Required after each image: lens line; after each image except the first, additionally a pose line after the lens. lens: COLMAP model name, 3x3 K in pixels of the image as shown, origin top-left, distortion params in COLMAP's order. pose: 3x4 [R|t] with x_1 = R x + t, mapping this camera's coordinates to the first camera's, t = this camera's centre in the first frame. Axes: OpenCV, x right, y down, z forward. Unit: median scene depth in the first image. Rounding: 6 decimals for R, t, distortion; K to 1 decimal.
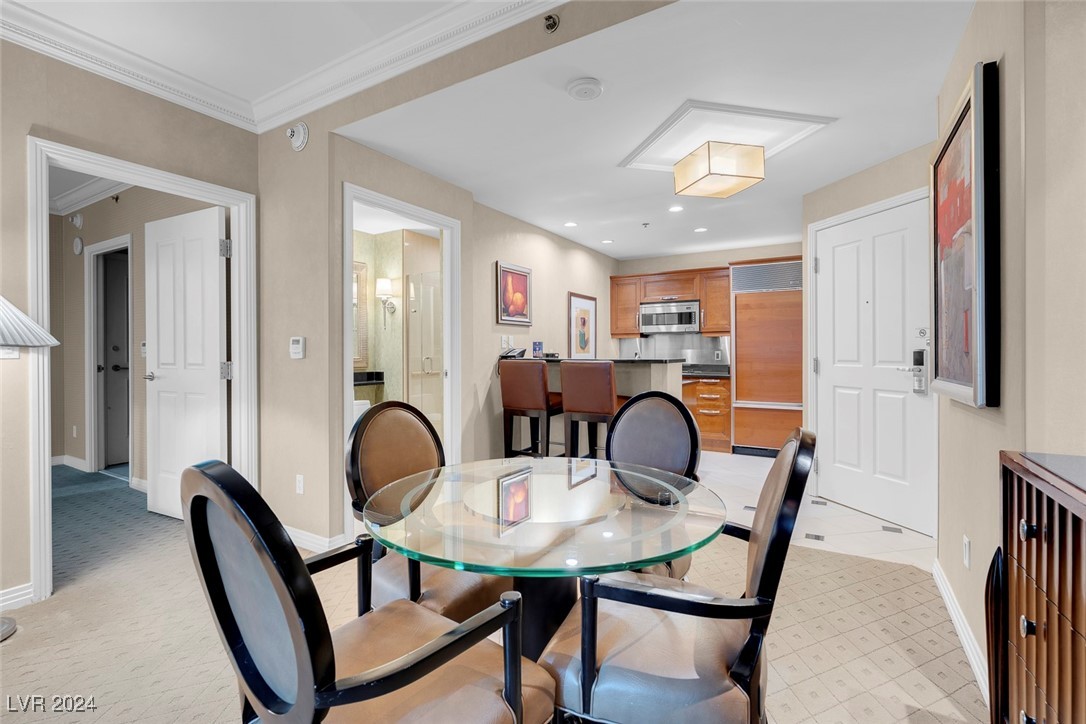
lens RADIAL K [[491.9, 0, 542.8], [0, 491.9, 351.0], [0, 0, 1]] dist [-0.000468, 0.000147]
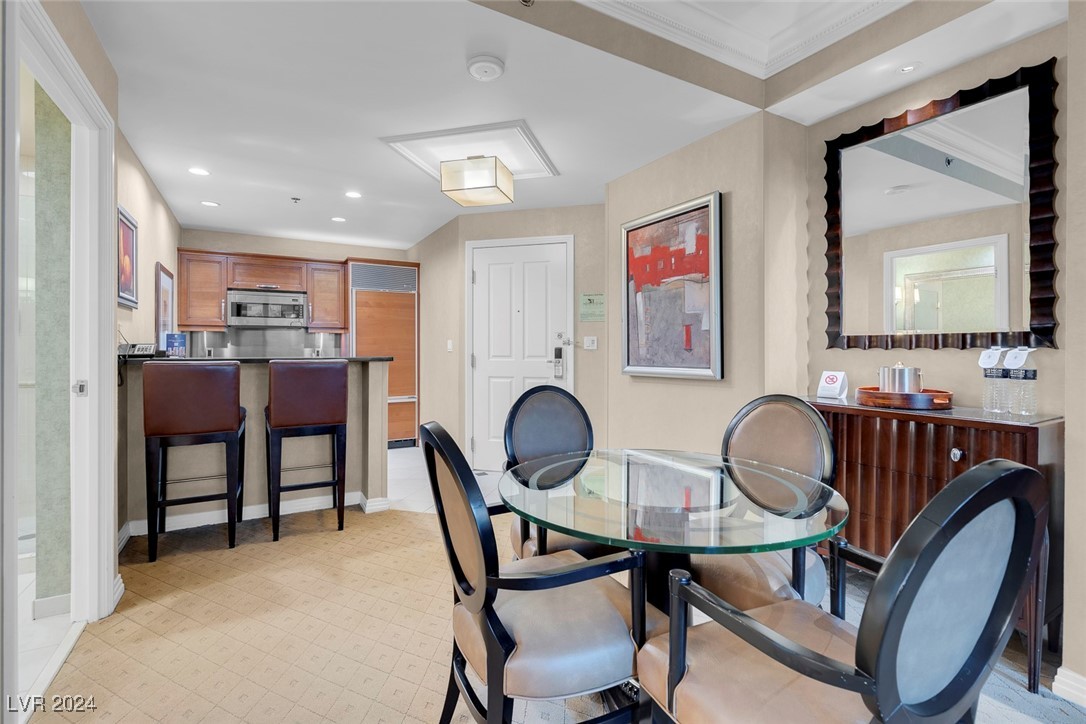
lens RADIAL K [[495.1, 0, 538.6], [0, 495.1, 343.8], [0, 0, 1]] dist [-0.000532, 0.000369]
pose [[0.488724, 0.010852, 0.872371, -0.336158], [-0.001926, 0.999934, -0.011360, 0.001695], [-0.872436, 0.003872, 0.488712, 0.218889]]
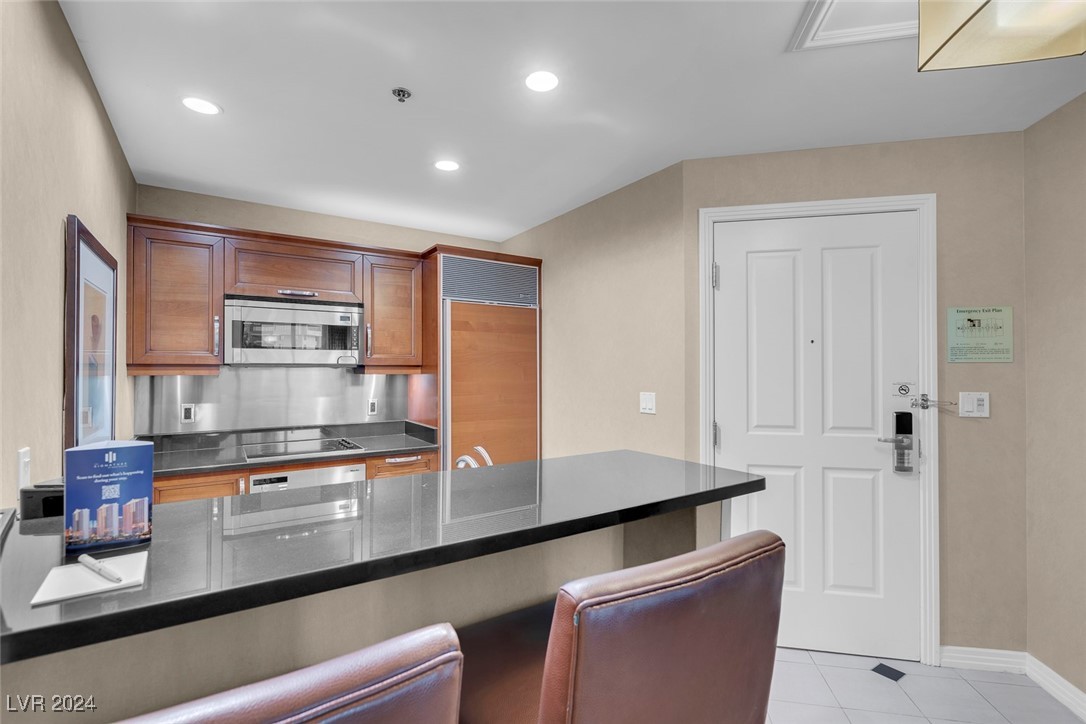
lens RADIAL K [[493.1, 0, 541.5], [0, 493.1, 359.1], [0, 0, 1]] dist [-0.000679, 0.000596]
pose [[0.429771, 0.021732, 0.902676, -0.091020], [-0.001062, 0.999722, -0.023563, -0.041524], [-0.902937, 0.009168, 0.429674, 0.747848]]
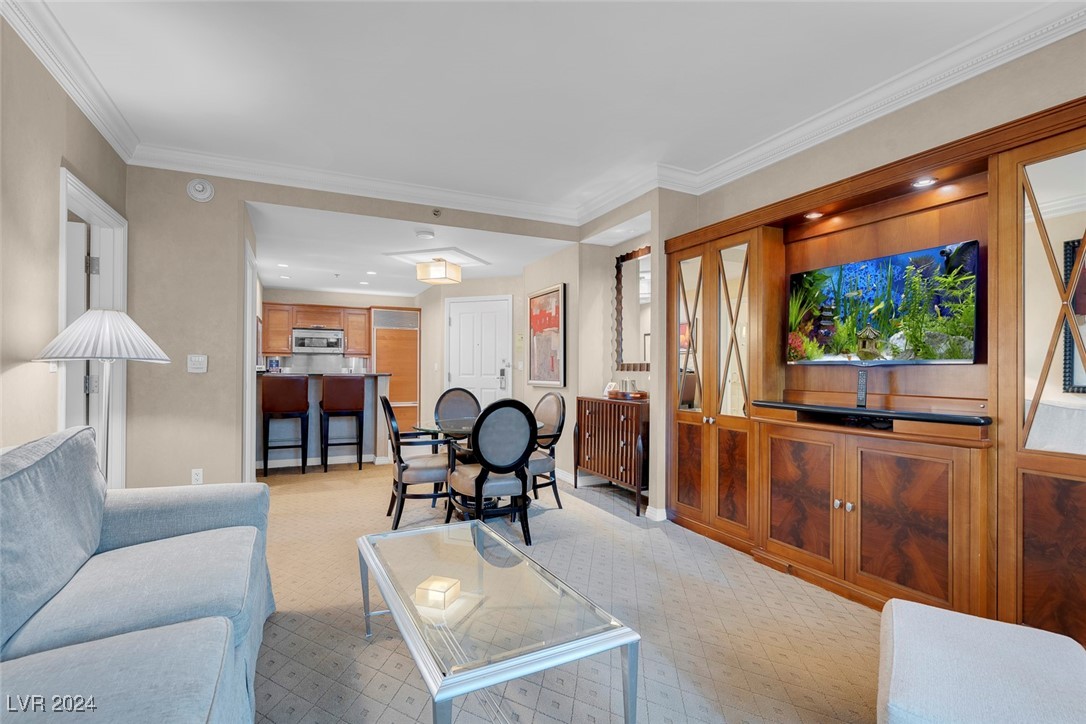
lens RADIAL K [[502.5, 0, 536.1], [0, 502.5, 365.7], [0, 0, 1]] dist [-0.009640, 0.000335]
pose [[0.553144, 0.012127, 0.832997, -0.650623], [-0.008996, 0.999923, -0.008583, 0.000795], [-0.833037, -0.002746, 0.553211, -0.232261]]
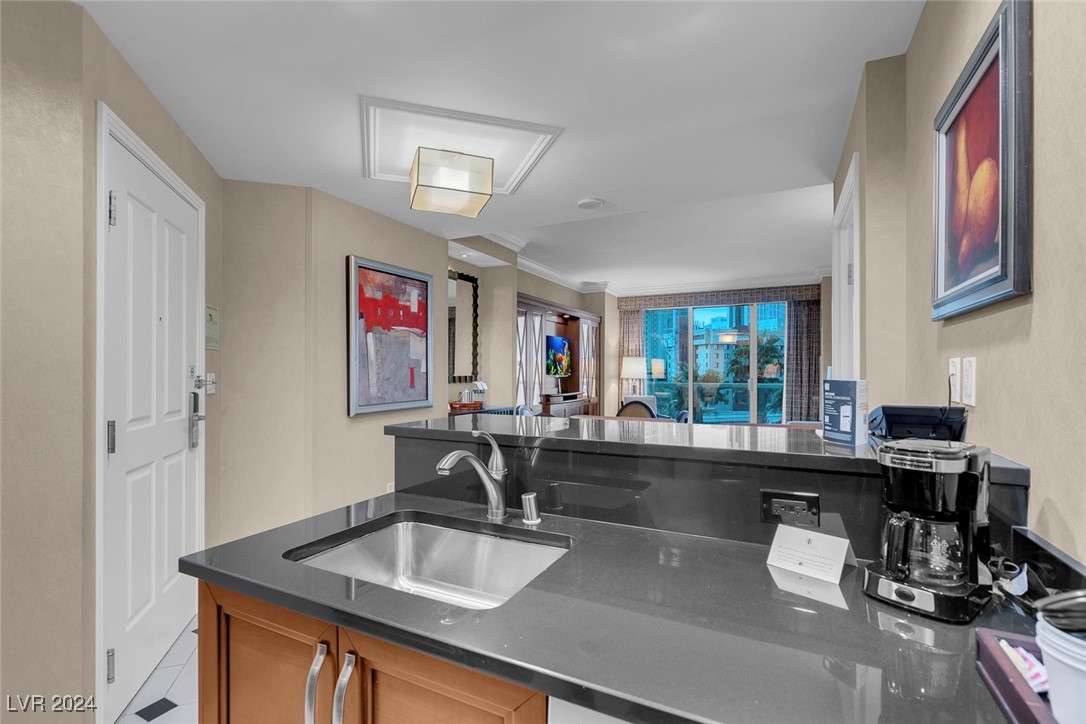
lens RADIAL K [[497.3, 0, 537.1], [0, 497.3, 348.6], [0, 0, 1]] dist [-0.004809, 0.005065]
pose [[-0.997150, -0.000392, -0.075437, 0.166626], [0.003095, 0.998932, -0.046109, -0.022809], [0.075374, -0.046211, -0.996084, 1.181371]]
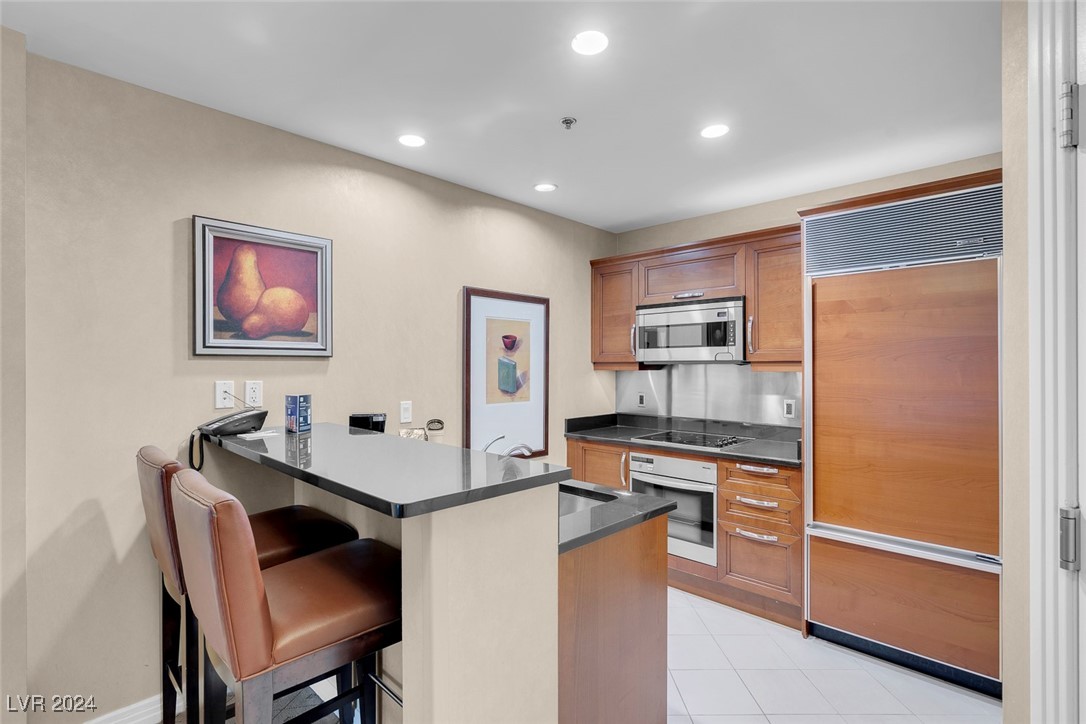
lens RADIAL K [[518.1, 0, 541.6], [0, 518.1, 363.8], [0, 0, 1]] dist [0.000097, 0.000229]
pose [[0.973625, 0.001708, -0.228148, 0.296981], [-0.002353, 0.999994, -0.002554, -0.043738], [0.228143, 0.003023, 0.973623, 0.560576]]
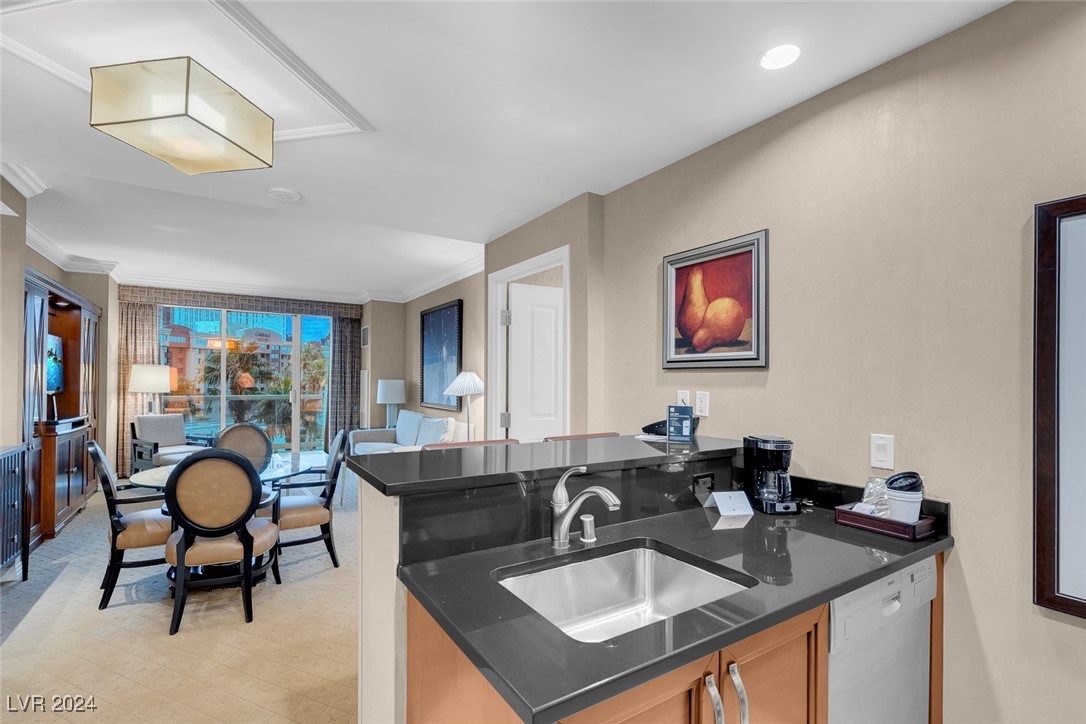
lens RADIAL K [[493.1, 0, 541.5], [0, 493.1, 359.1], [0, 0, 1]] dist [-0.000679, 0.000596]
pose [[-0.441541, -0.037013, -0.896477, 0.430135], [-0.004731, 0.999231, -0.038925, -0.041068], [0.897229, -0.012946, -0.441376, 1.026738]]
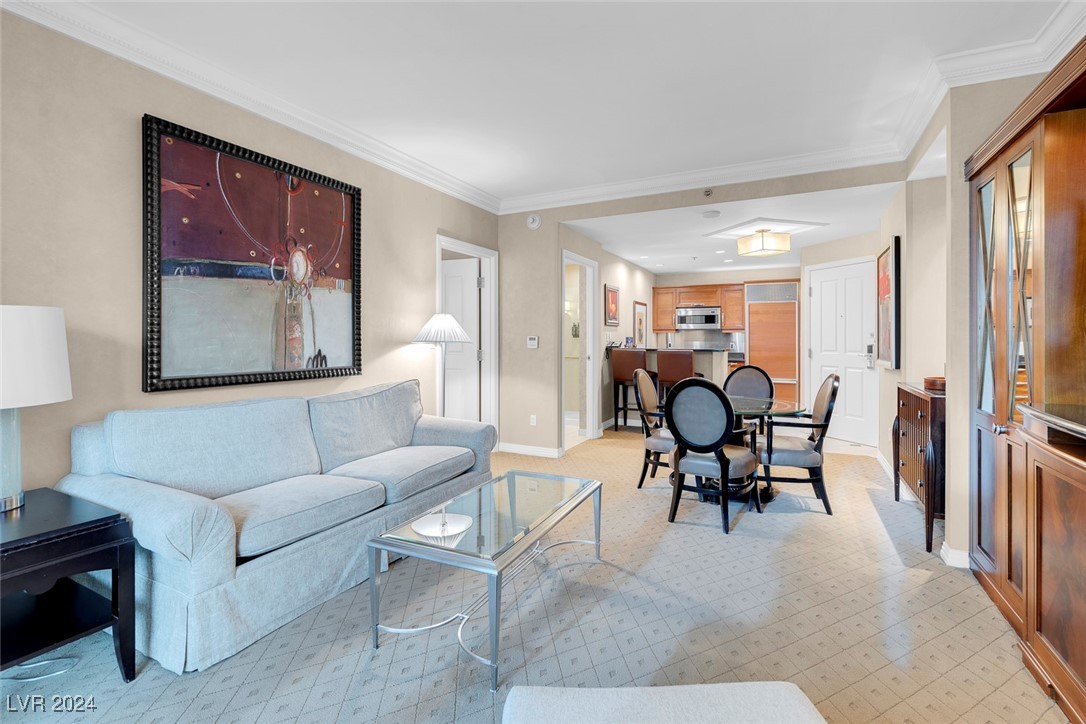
lens RADIAL K [[502.8, 0, 538.8], [0, 502.8, 337.8], [0, 0, 1]] dist [0.000190, 0.000088]
pose [[0.997463, 0.004656, 0.071036, -0.371113], [-0.004557, 0.999988, -0.001556, -0.012179], [-0.071043, 0.001228, 0.997473, -0.483396]]
